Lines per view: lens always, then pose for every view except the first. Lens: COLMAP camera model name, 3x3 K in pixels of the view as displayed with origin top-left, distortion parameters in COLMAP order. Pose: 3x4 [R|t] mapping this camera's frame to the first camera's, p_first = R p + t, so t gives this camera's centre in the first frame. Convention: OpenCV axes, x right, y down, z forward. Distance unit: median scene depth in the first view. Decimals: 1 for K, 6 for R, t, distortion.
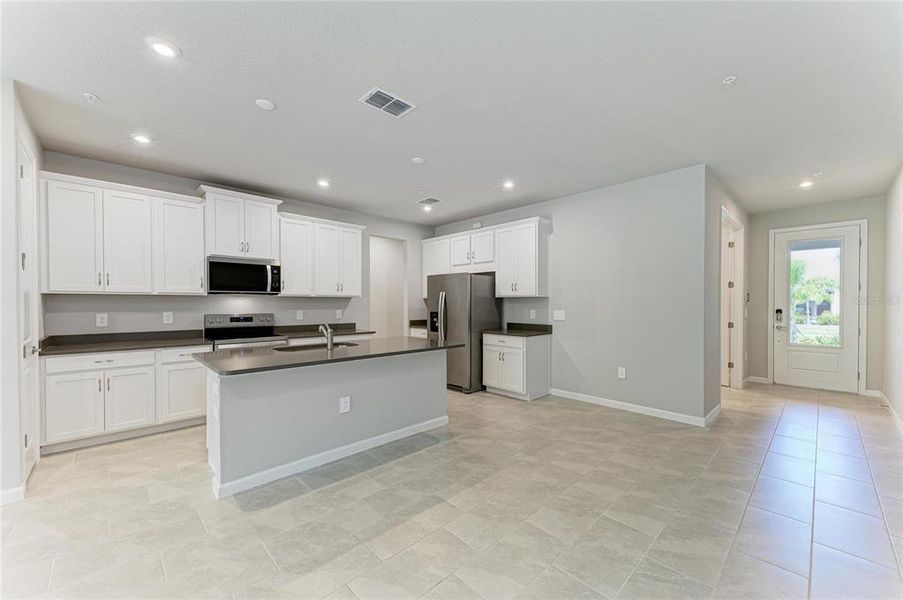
lens RADIAL K [[359.2, 0, 452.8], [0, 359.2, 305.6], [0, 0, 1]] dist [0.008396, -0.000007]
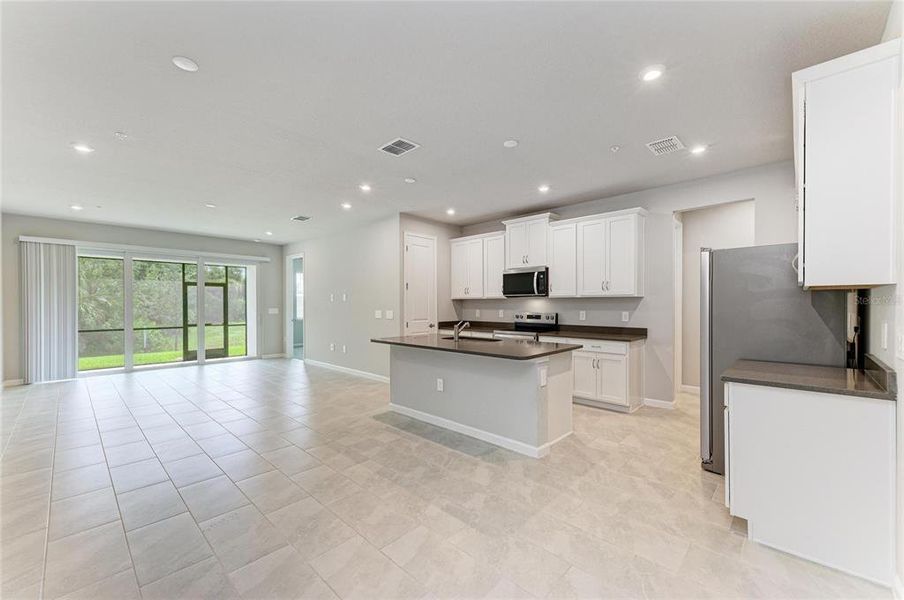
lens RADIAL K [[359.6, 0, 453.3], [0, 359.6, 305.6], [0, 0, 1]] dist [0.008396, -0.000007]
pose [[0.036063, 0.003544, -0.999343, 0.769873], [-0.005460, 0.999979, 0.003350, -0.004177], [0.999335, 0.005336, 0.036081, 0.803118]]
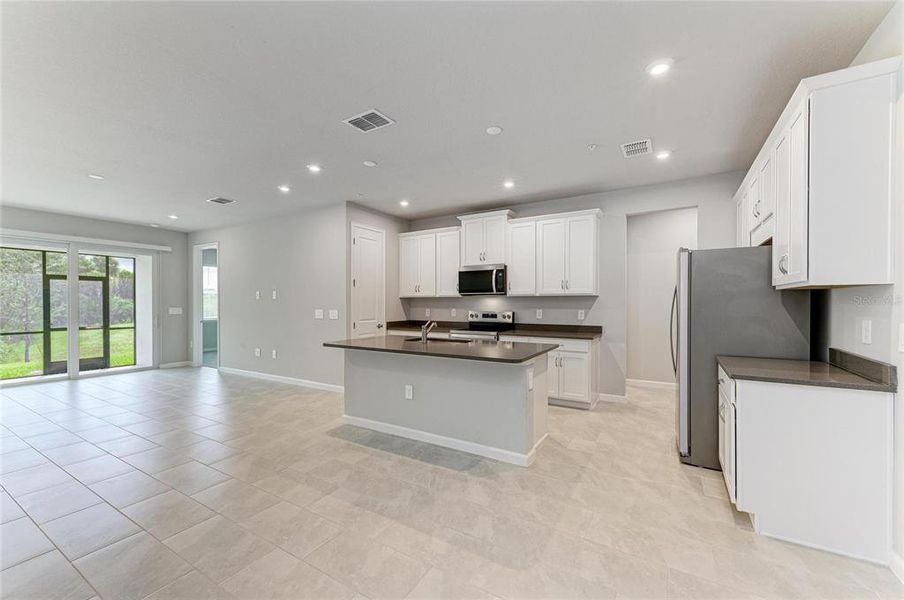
lens RADIAL K [[359.7, 0, 453.2], [0, 359.7, 304.1], [0, 0, 1]] dist [0.008741, -0.000169]
pose [[0.250075, 0.002673, -0.968223, 0.668729], [-0.005667, 0.999983, 0.001297, -0.002975], [0.968210, 0.005162, 0.250086, 0.683206]]
